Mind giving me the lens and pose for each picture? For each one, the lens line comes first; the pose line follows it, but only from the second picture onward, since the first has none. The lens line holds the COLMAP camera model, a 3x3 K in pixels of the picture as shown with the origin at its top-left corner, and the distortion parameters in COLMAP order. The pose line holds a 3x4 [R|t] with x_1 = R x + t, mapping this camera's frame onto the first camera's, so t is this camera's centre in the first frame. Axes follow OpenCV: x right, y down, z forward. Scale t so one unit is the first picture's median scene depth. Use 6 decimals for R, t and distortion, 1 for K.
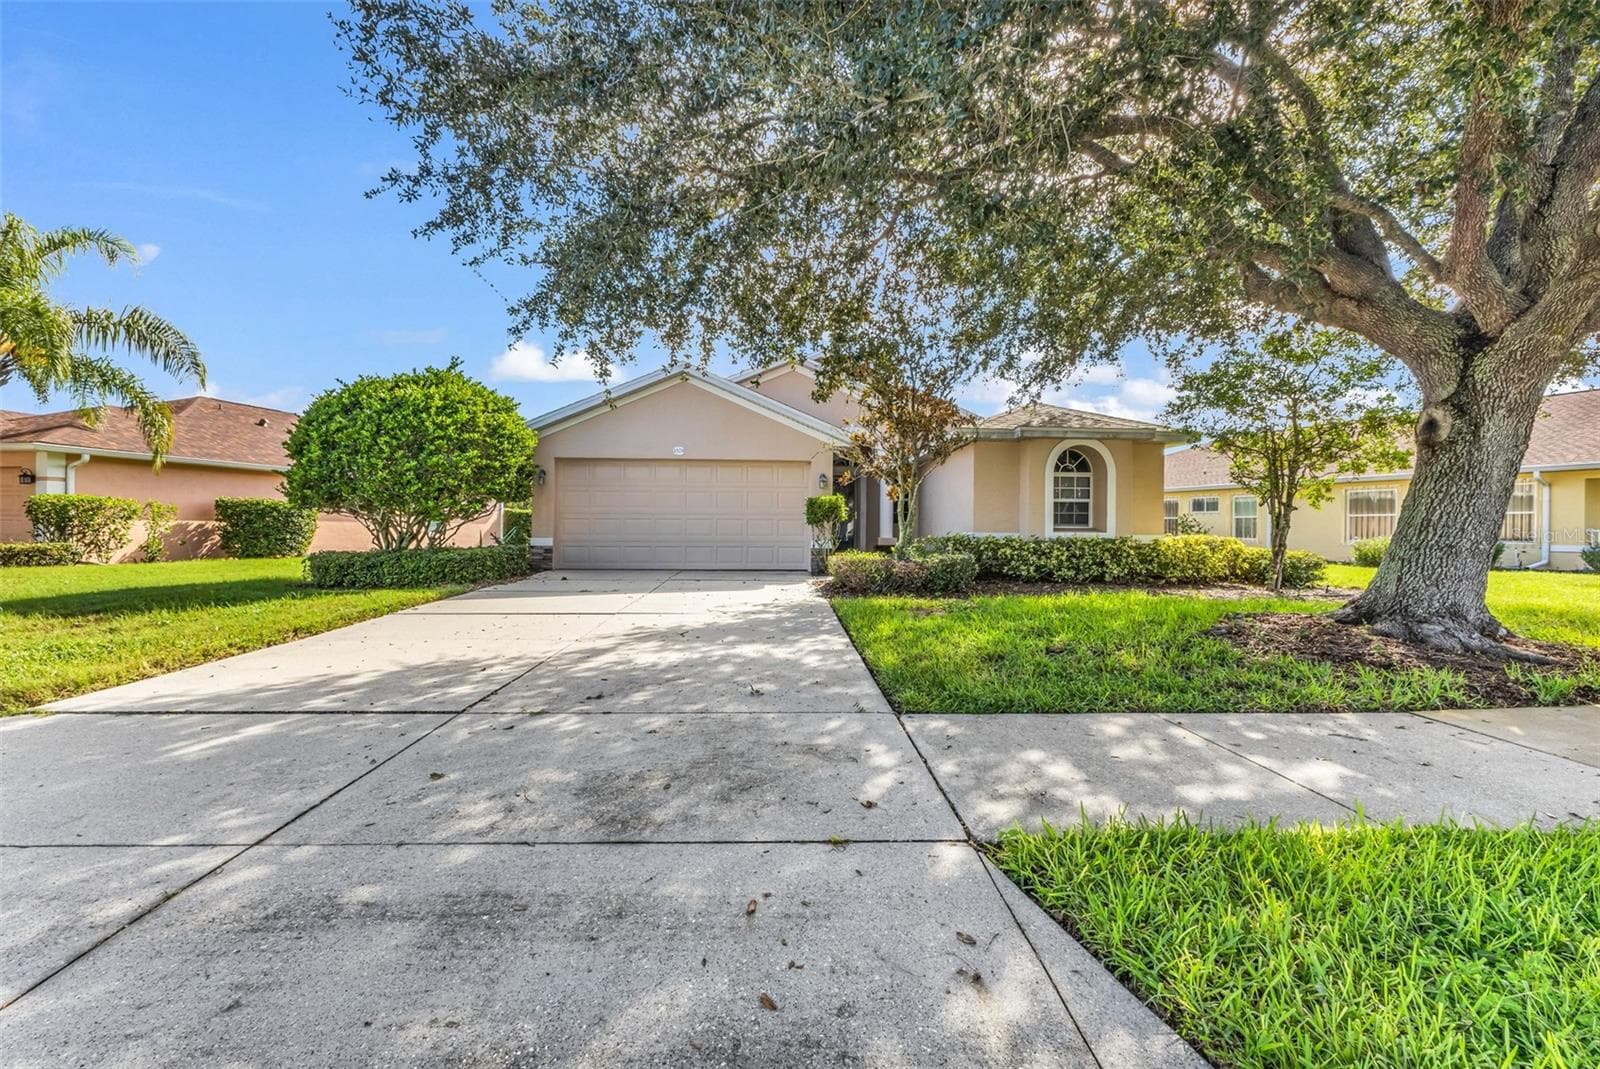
lens RADIAL K [[694.1, 0, 798.3], [0, 694.1, 533.8], [0, 0, 1]] dist [-0.003469, 0.000513]
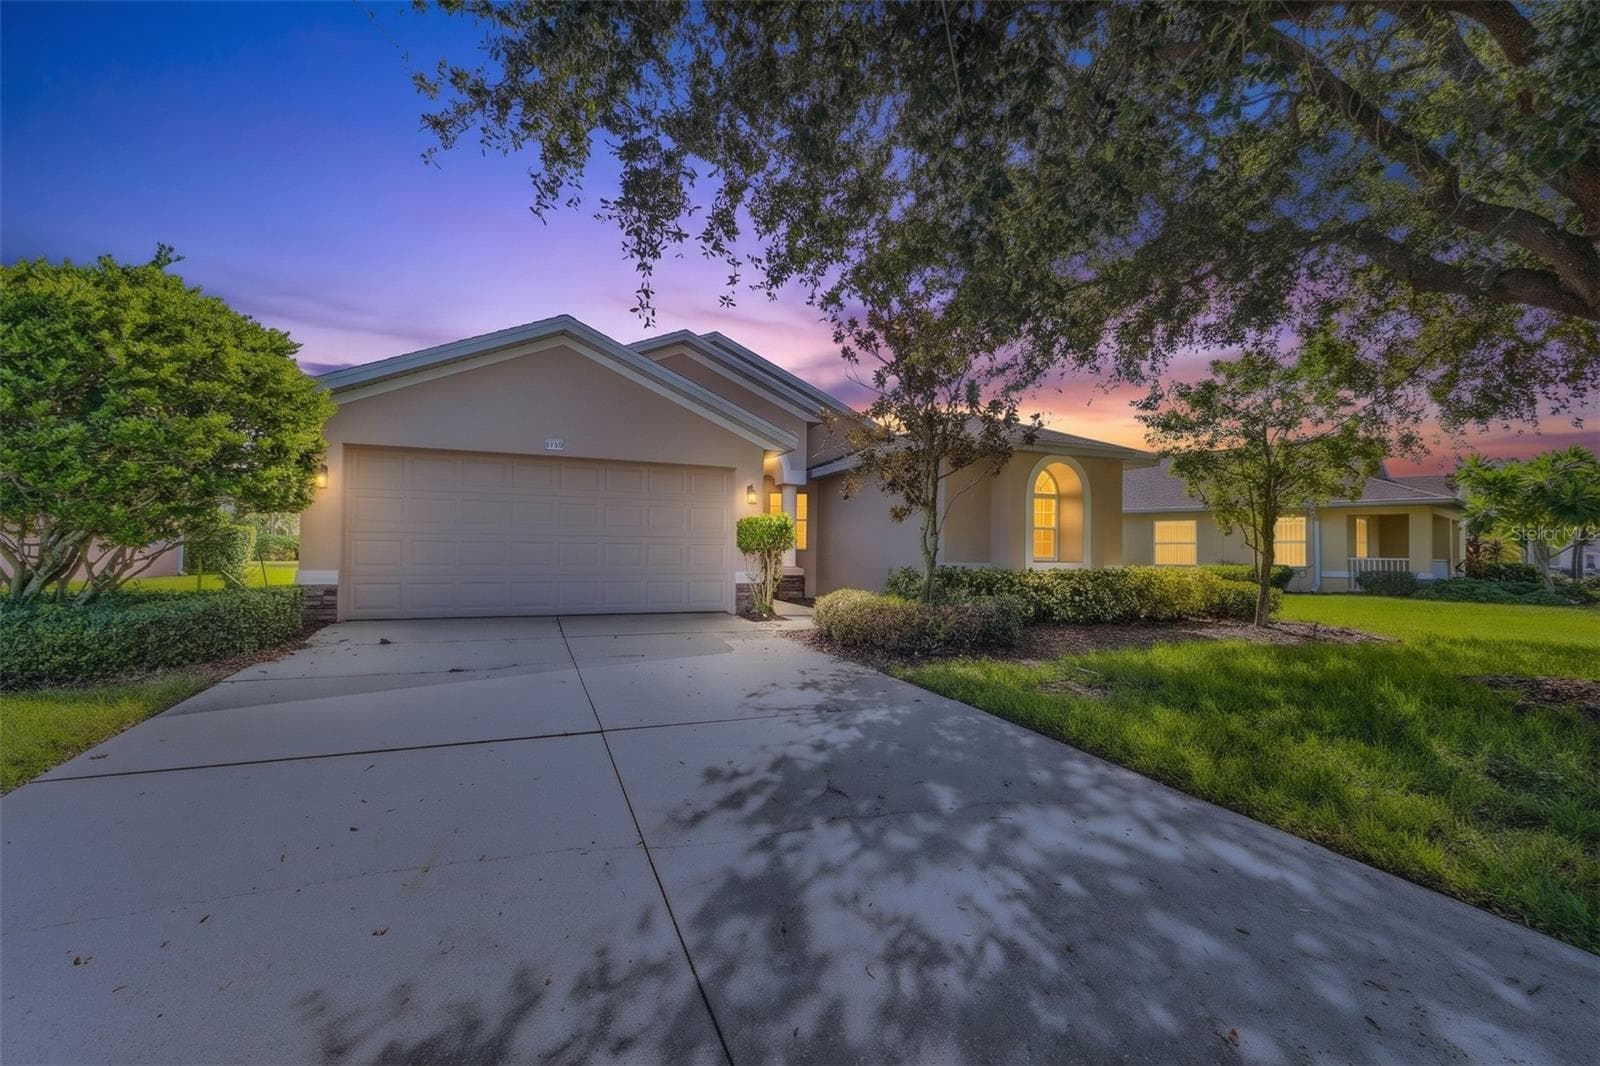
lens RADIAL K [[694.1, 0, 791.5], [0, 694.1, 532.7], [0, 0, 1]] dist [-0.003469, 0.000513]
pose [[0.943038, 0.012908, 0.332434, -0.215983], [-0.003553, 0.999581, -0.028731, -0.014815], [-0.332665, 0.025913, 0.942689, 0.336384]]
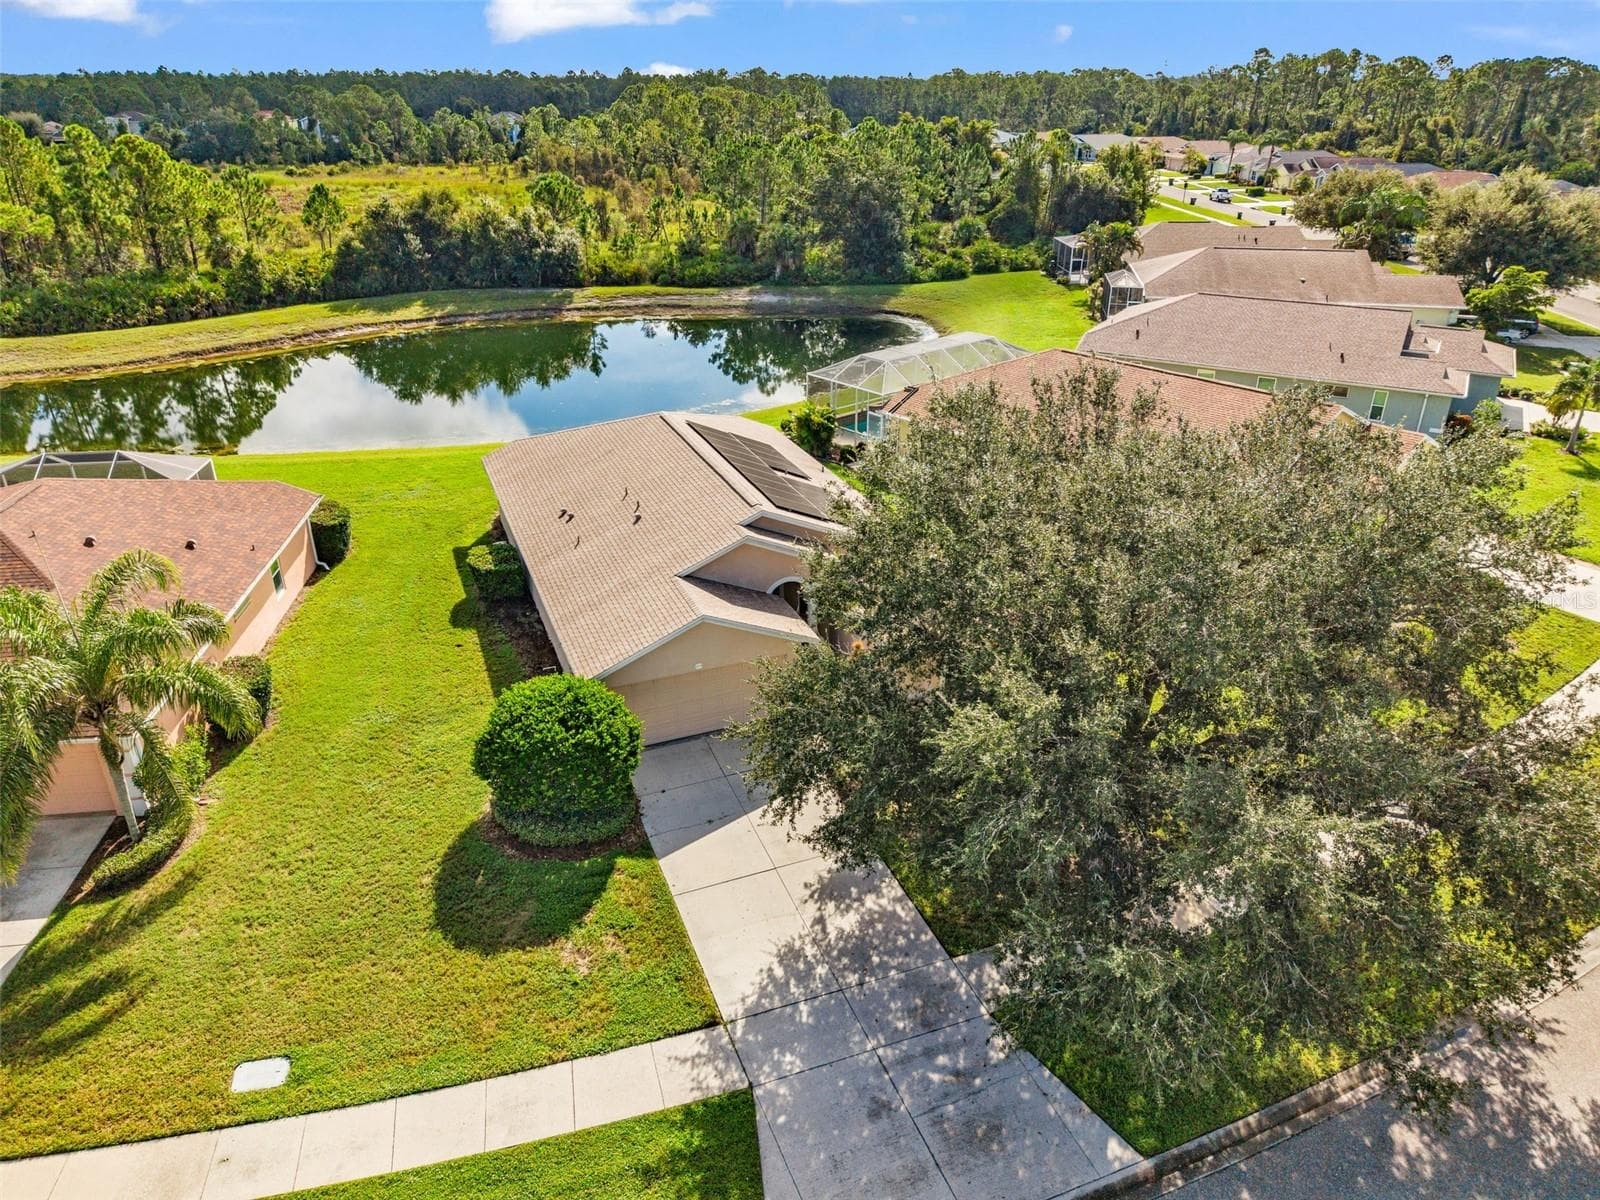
lens RADIAL K [[1073.9, 0, 812.1], [0, 1073.9, 592.7], [0, 0, 1]] dist [0.021162, -0.020802]
pose [[0.937032, -0.147157, 0.316727, -0.754013], [-0.001057, 0.905695, 0.423928, -1.421952], [-0.349242, -0.397569, 0.848510, -1.023919]]
